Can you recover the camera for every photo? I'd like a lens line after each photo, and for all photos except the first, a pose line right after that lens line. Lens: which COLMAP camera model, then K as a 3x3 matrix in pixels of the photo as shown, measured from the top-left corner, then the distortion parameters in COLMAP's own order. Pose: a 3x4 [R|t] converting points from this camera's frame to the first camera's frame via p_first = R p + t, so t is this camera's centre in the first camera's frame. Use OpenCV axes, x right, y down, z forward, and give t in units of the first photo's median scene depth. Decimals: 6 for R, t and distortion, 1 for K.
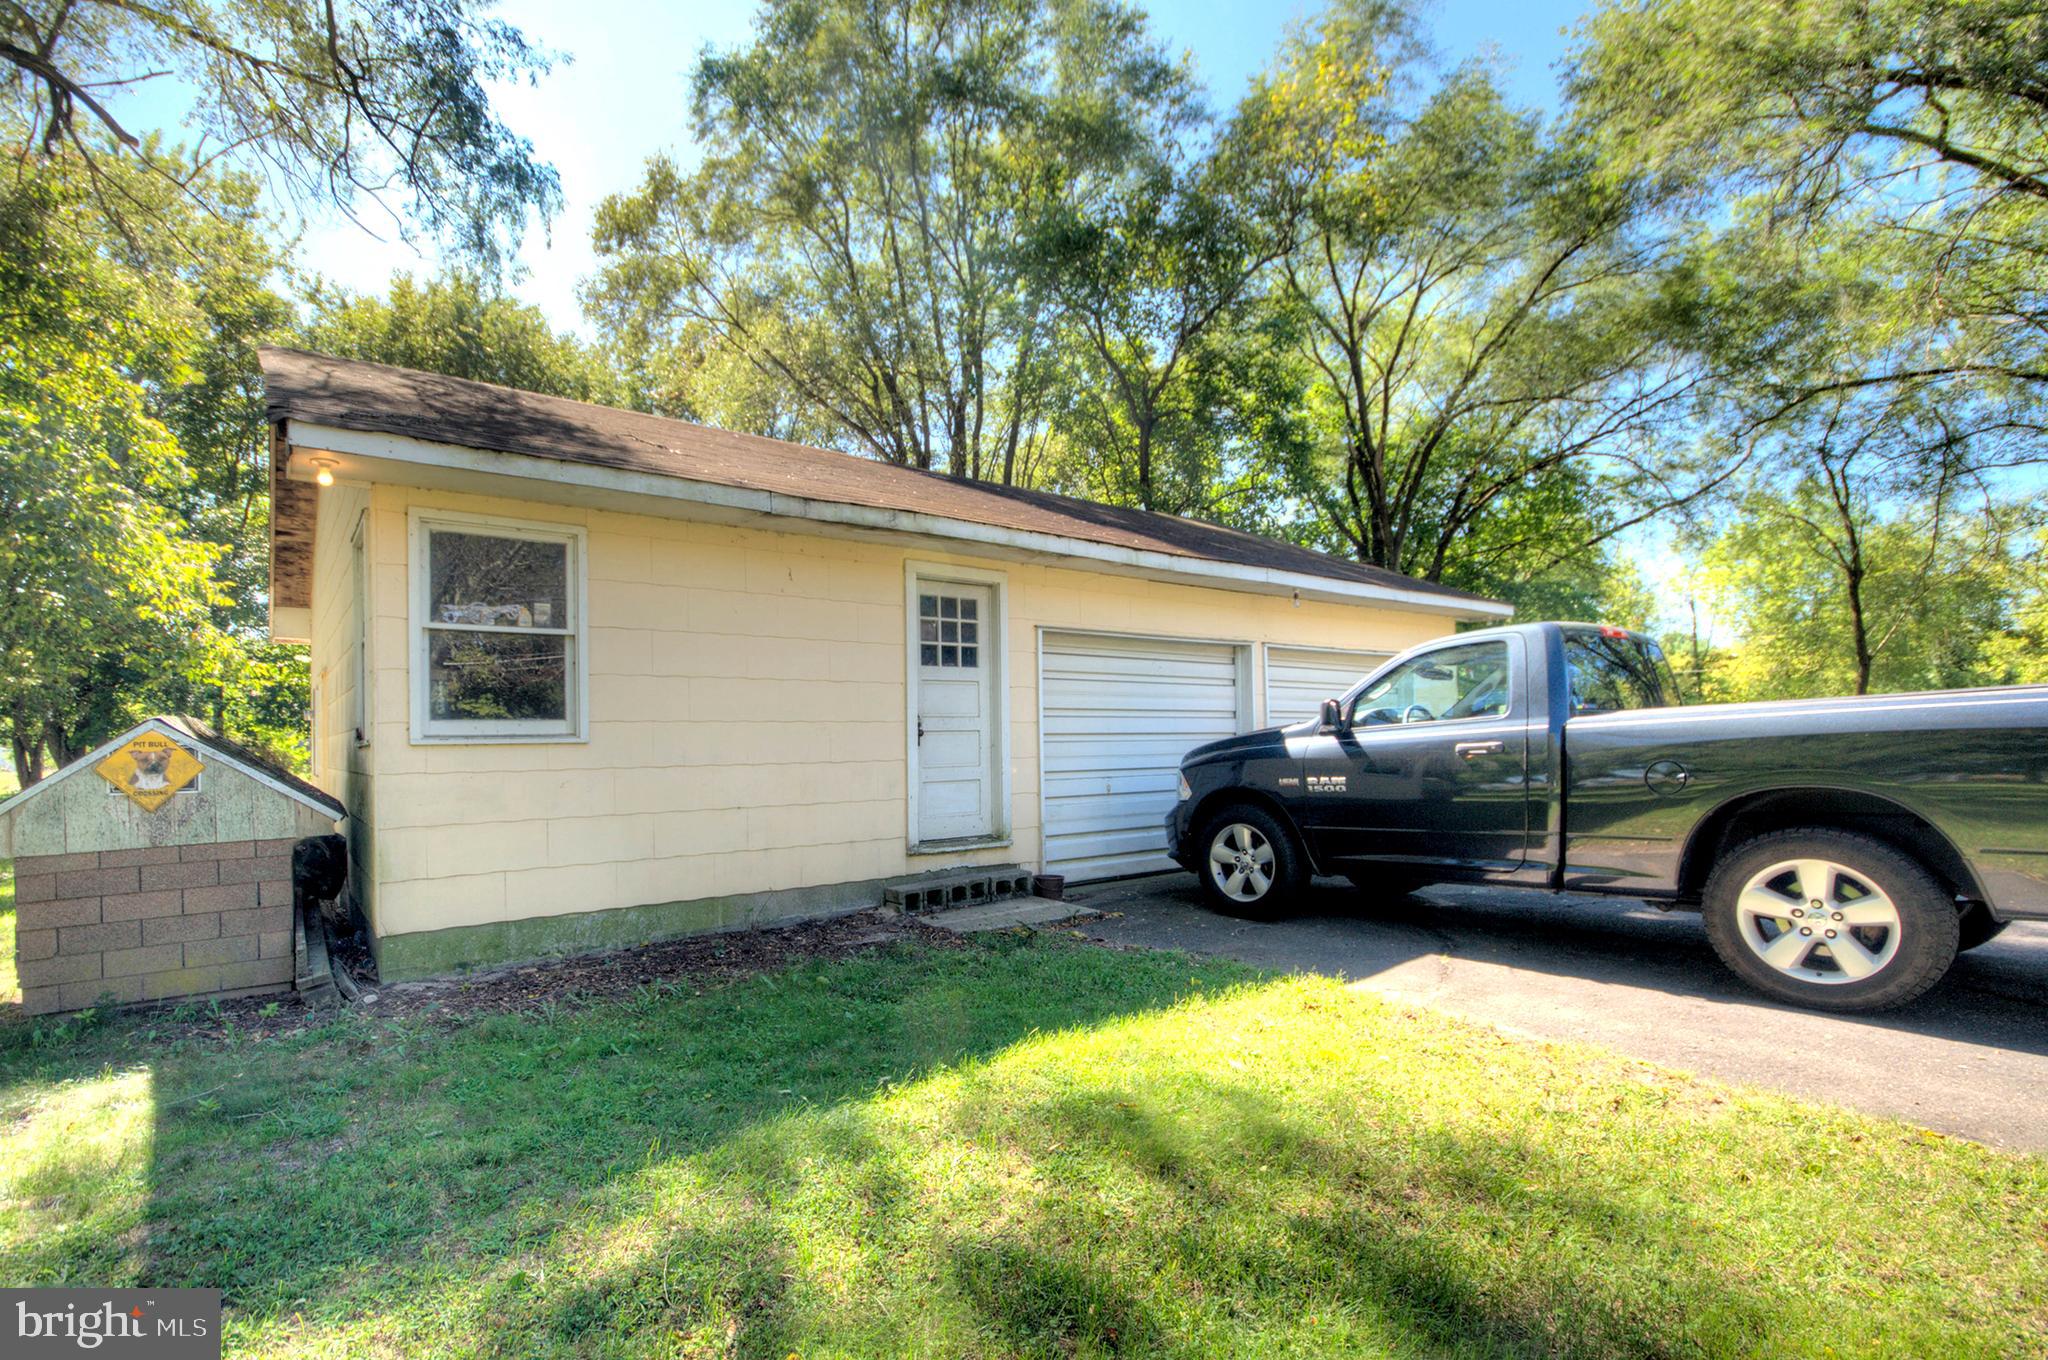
lens RADIAL K [[922.7, 0, 974.8], [0, 922.7, 736.1], [0, 0, 1]] dist [-0.003265, -0.002596]
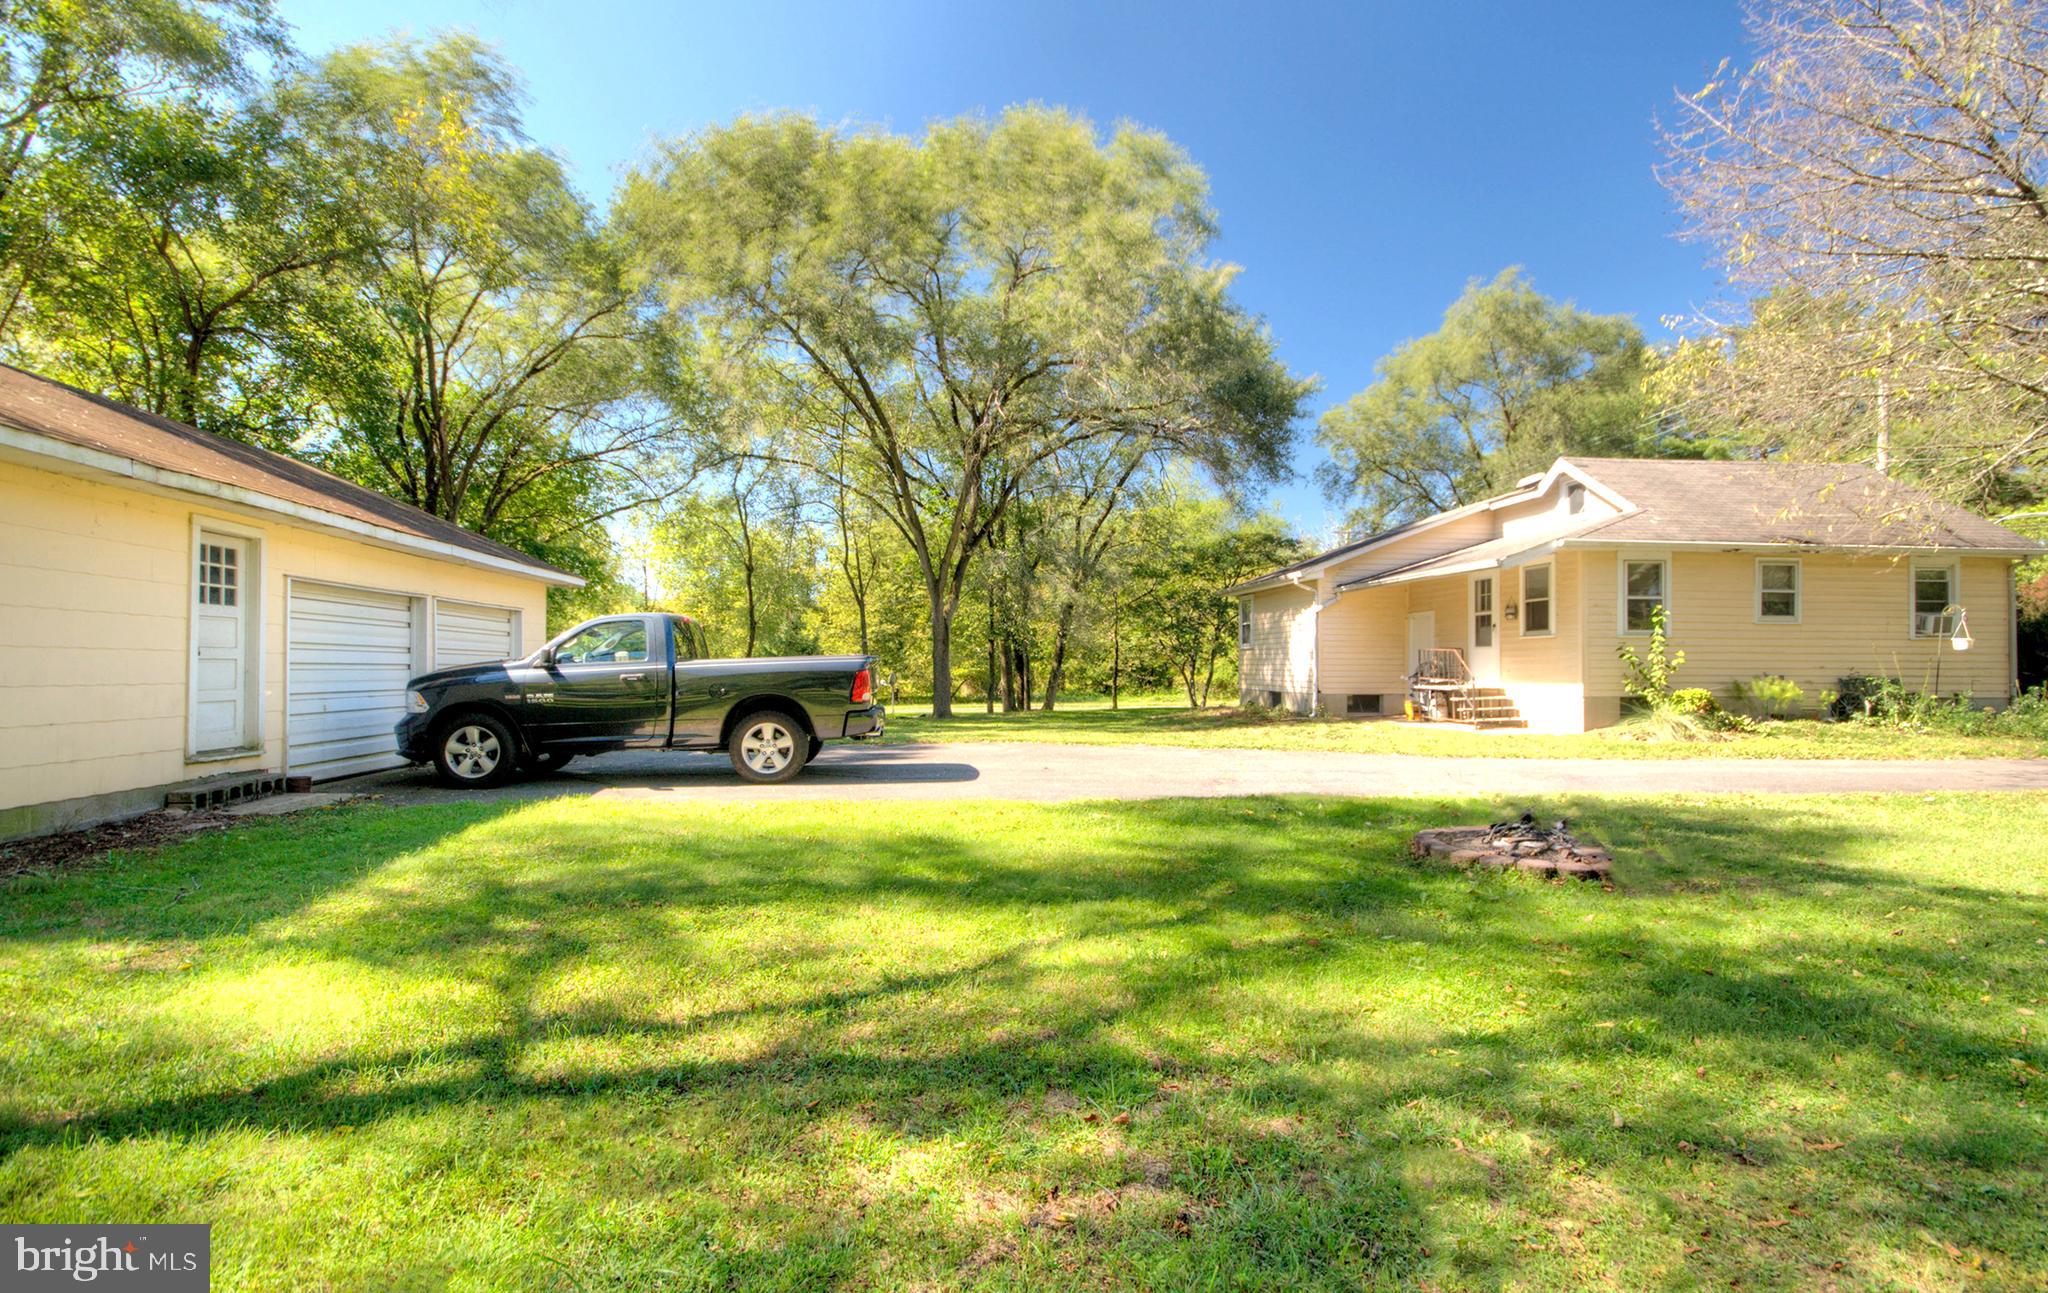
lens RADIAL K [[924.4, 0, 1018.4], [0, 924.4, 656.6], [0, 0, 1]] dist [-0.007591, -0.000918]
pose [[0.483460, 0.029472, 0.874870, -0.588126], [-0.020784, 0.999538, -0.022186, -0.004082], [-0.875120, -0.007457, 0.483849, -0.497559]]
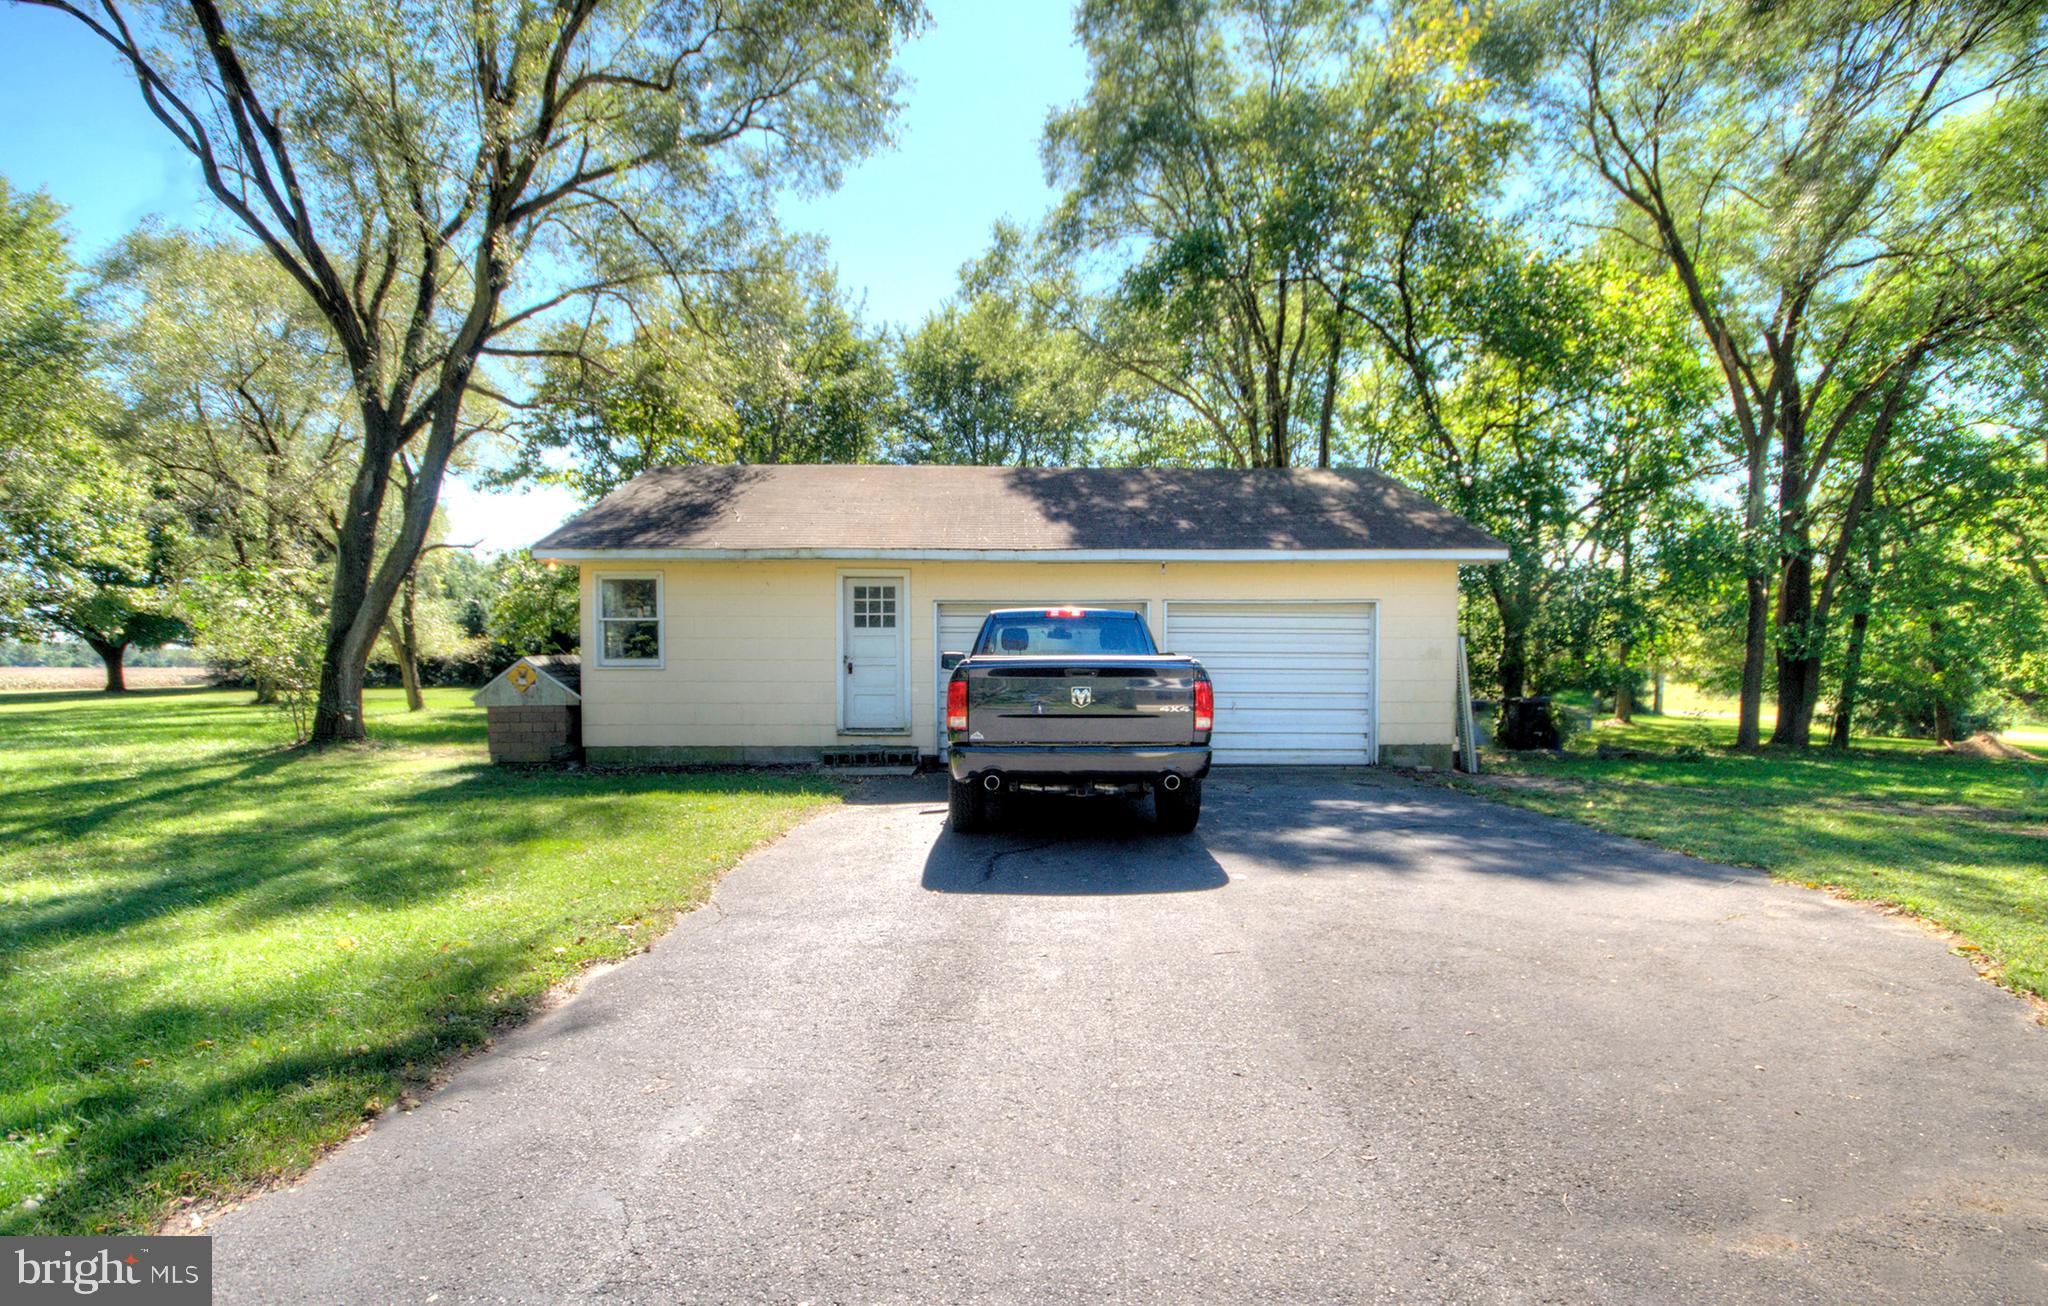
lens RADIAL K [[1017.7, 0, 1028.2], [0, 1017.7, 667.9], [0, 0, 1]] dist [0.005490, 0.000117]
pose [[0.826351, 0.024118, -0.562638, 1.334181], [-0.010347, 0.999564, 0.027651, -0.058665], [0.563060, -0.017028, 0.826241, -0.414207]]
